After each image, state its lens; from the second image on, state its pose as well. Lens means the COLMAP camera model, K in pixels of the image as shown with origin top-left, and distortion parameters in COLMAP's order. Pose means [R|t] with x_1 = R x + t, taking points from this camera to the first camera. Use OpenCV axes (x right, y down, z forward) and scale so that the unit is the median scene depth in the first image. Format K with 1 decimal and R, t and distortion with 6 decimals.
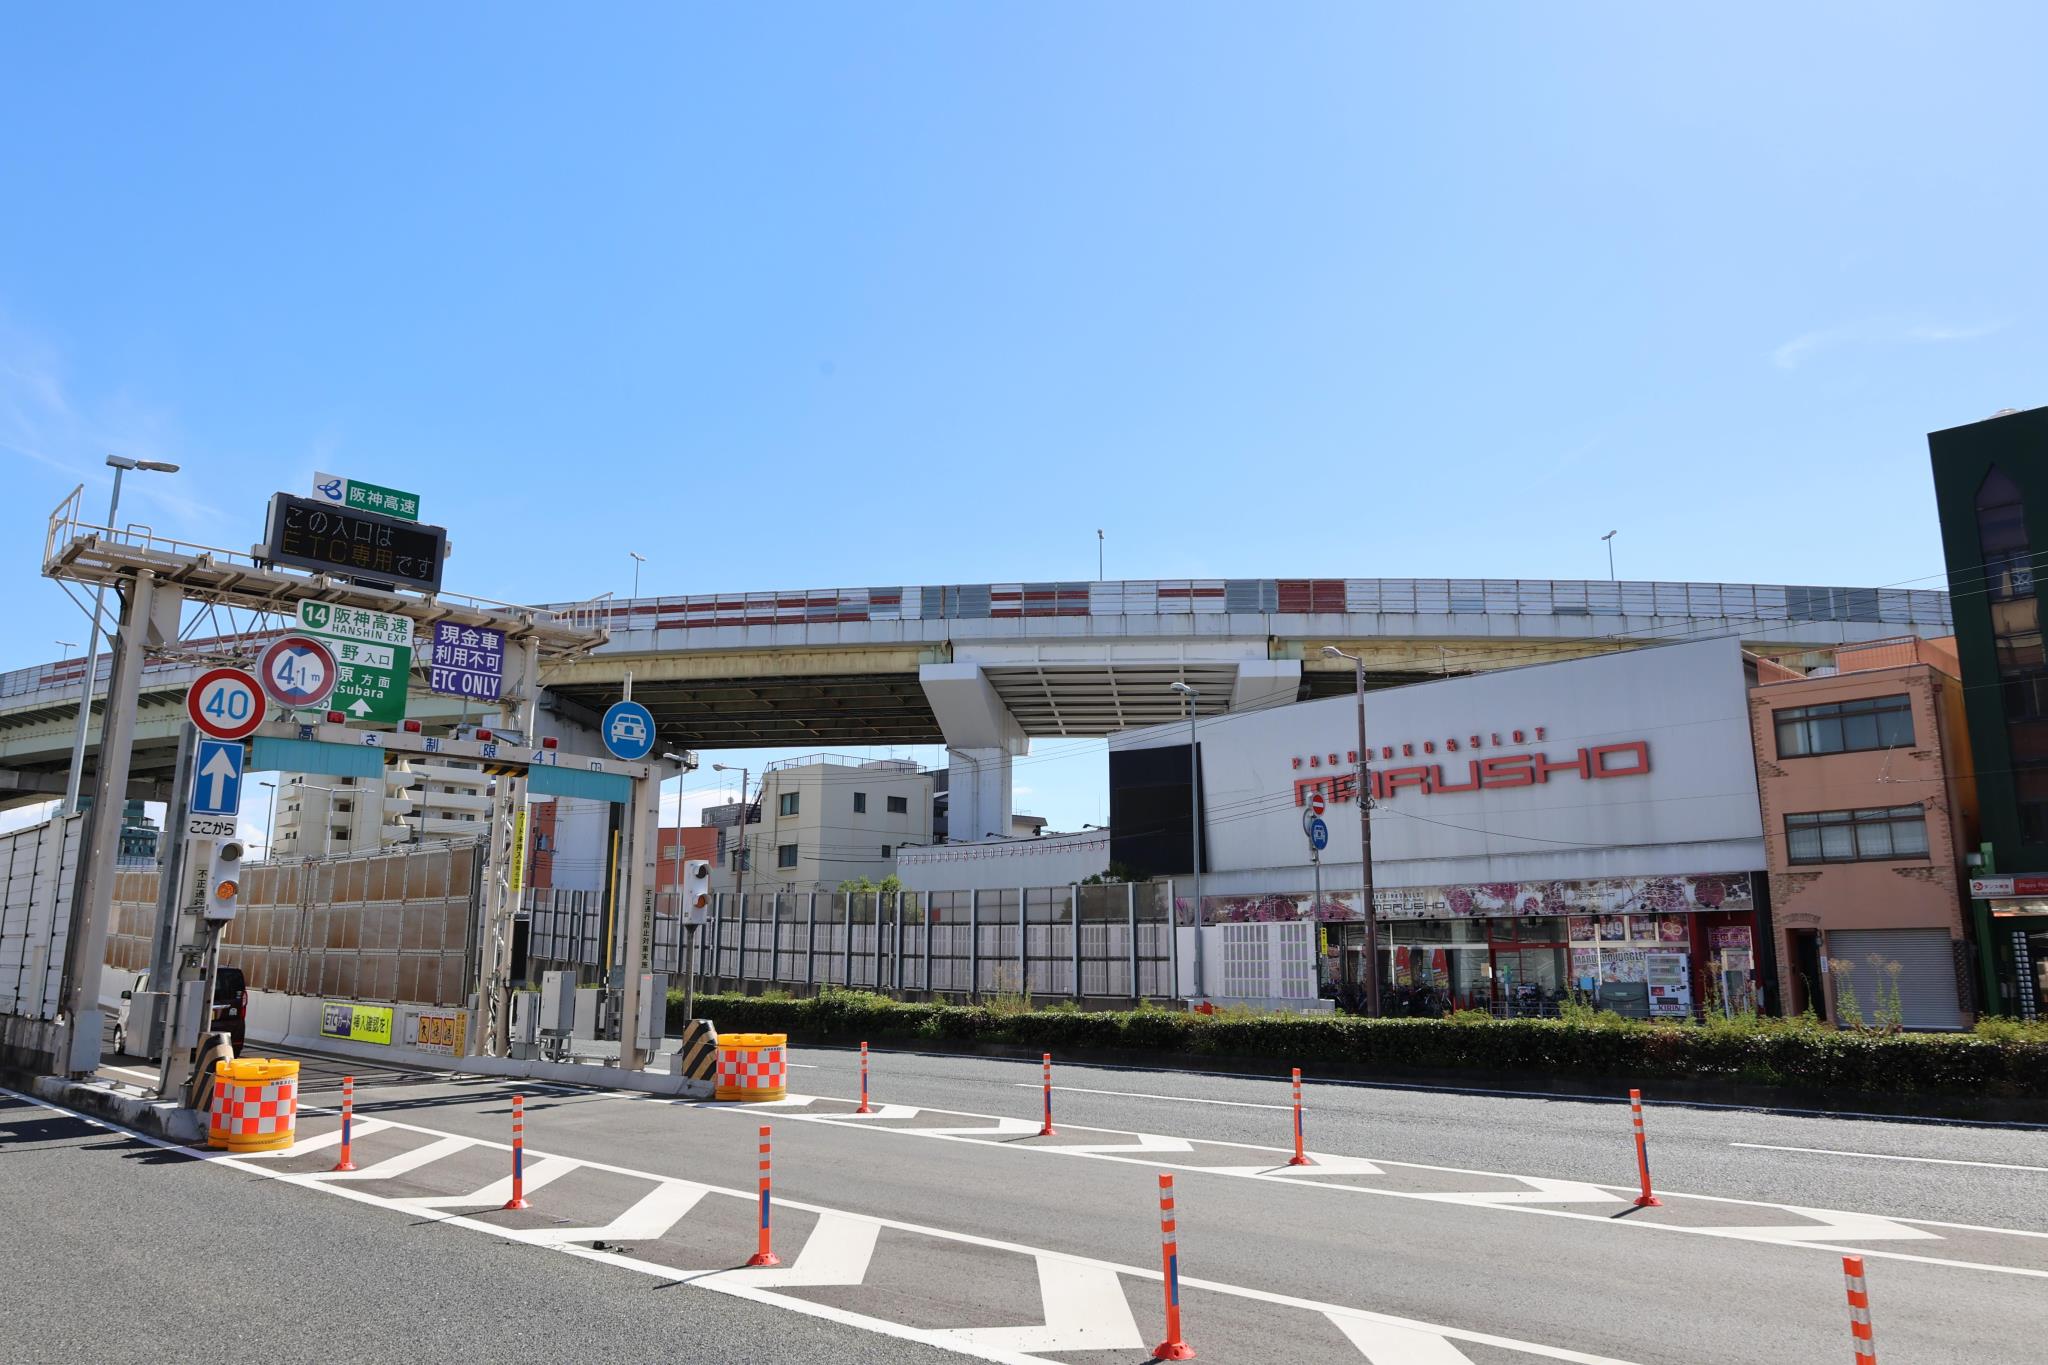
lens RADIAL K [[1403.8, 0, 1024.0], [0, 1403.8, 682.5], [0, 0, 1]] dist [-0.009755, -0.002463]
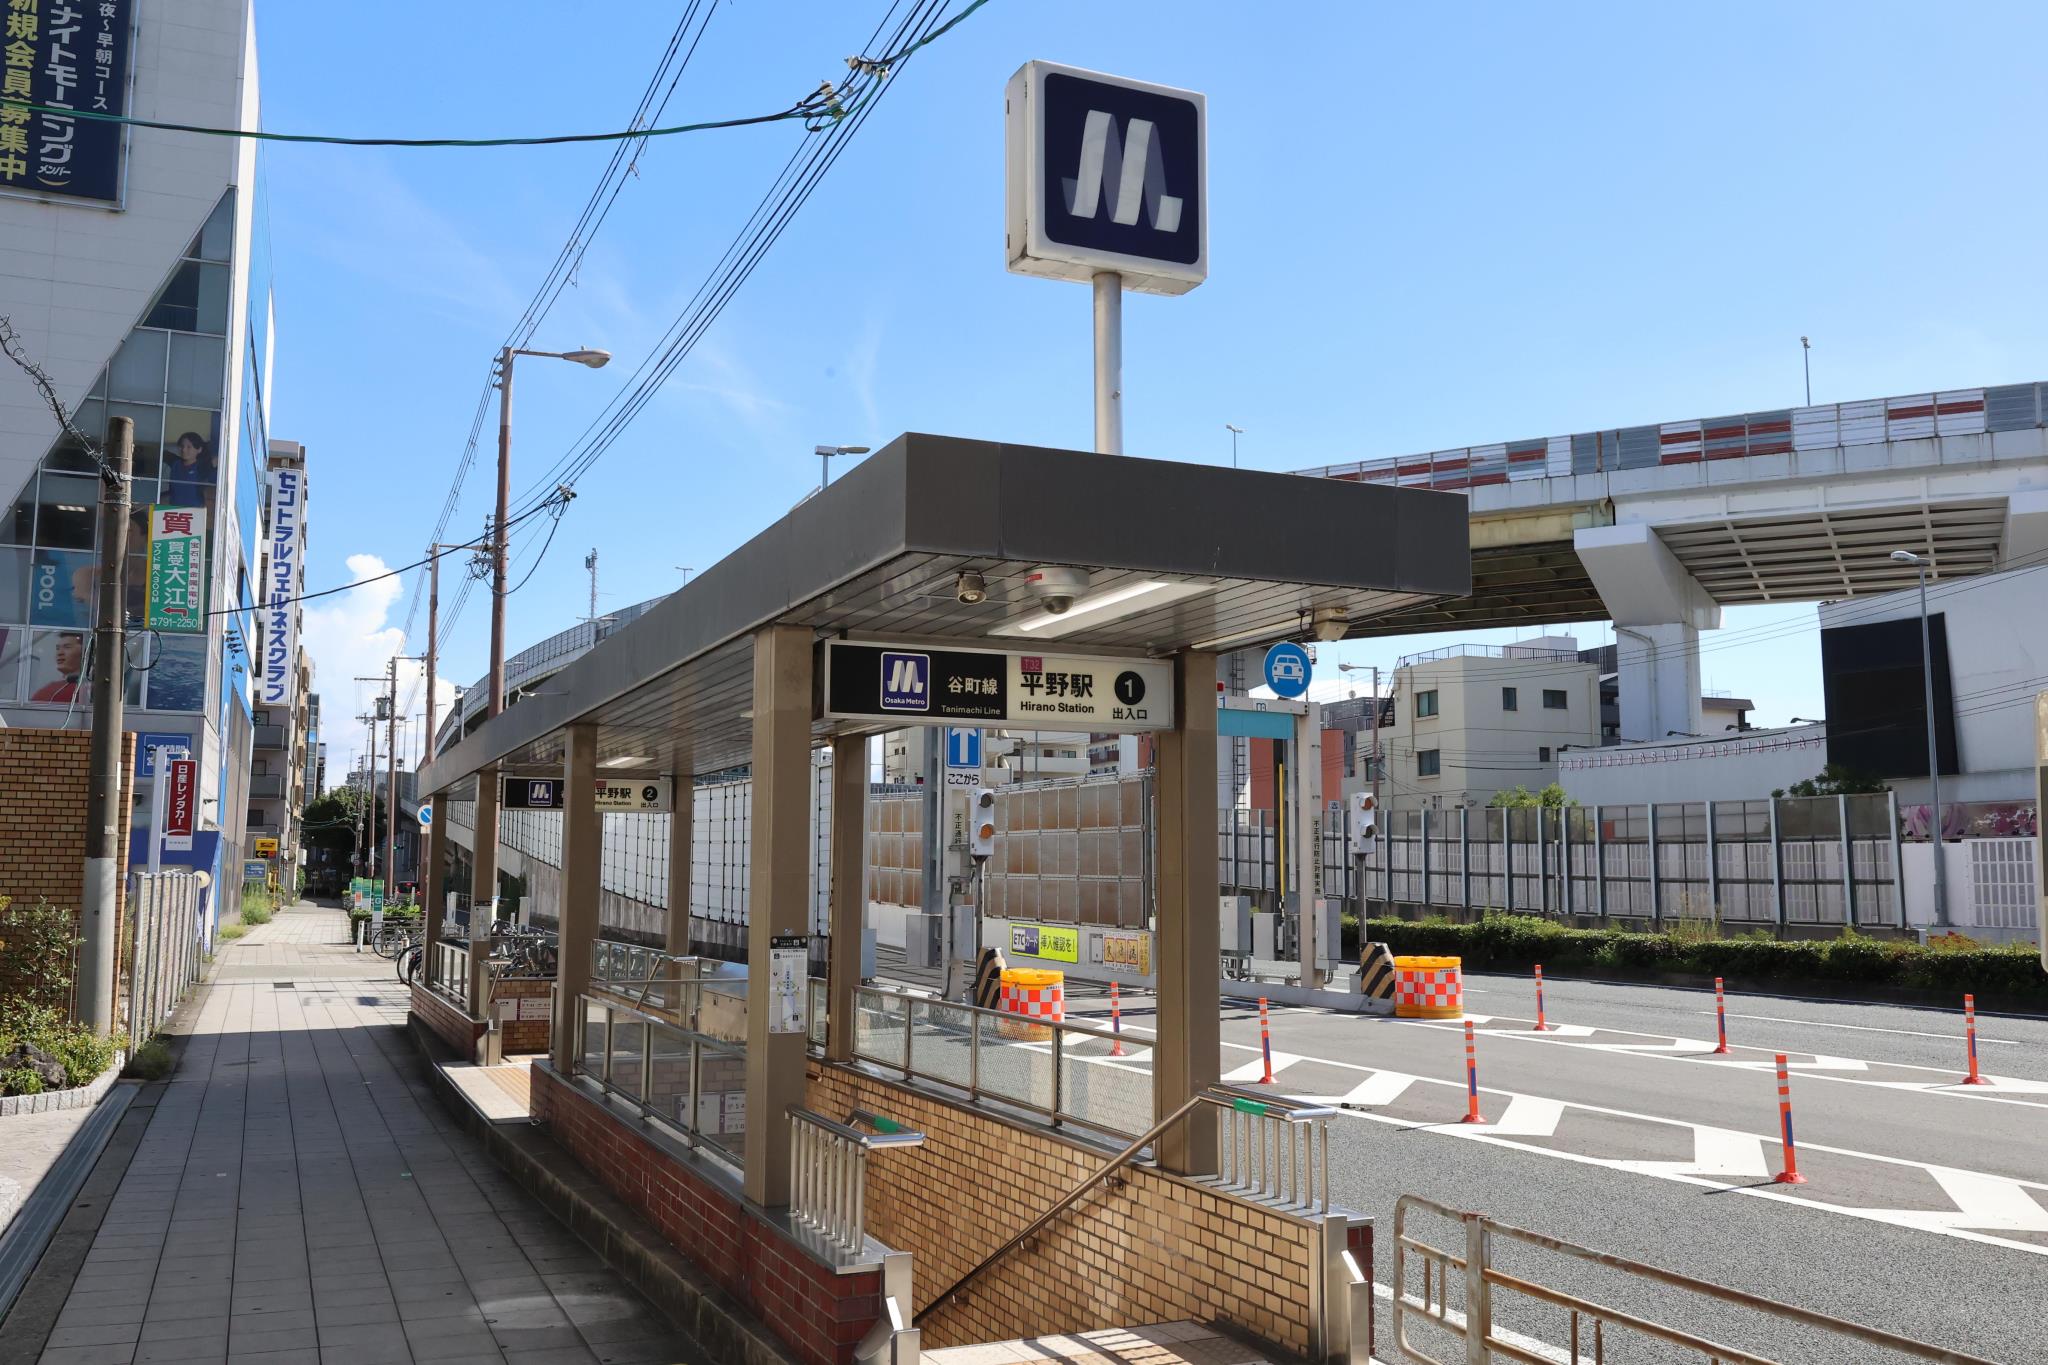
lens RADIAL K [[1681.2, 0, 1024.0], [0, 1681.2, 682.5], [0, 0, 1]] dist [-0.023975, 0.013274]
pose [[0.921797, -0.043786, -0.385192, 0.010179], [0.074363, 0.995121, 0.064840, -0.026955], [0.380473, -0.088414, 0.920556, -0.118306]]
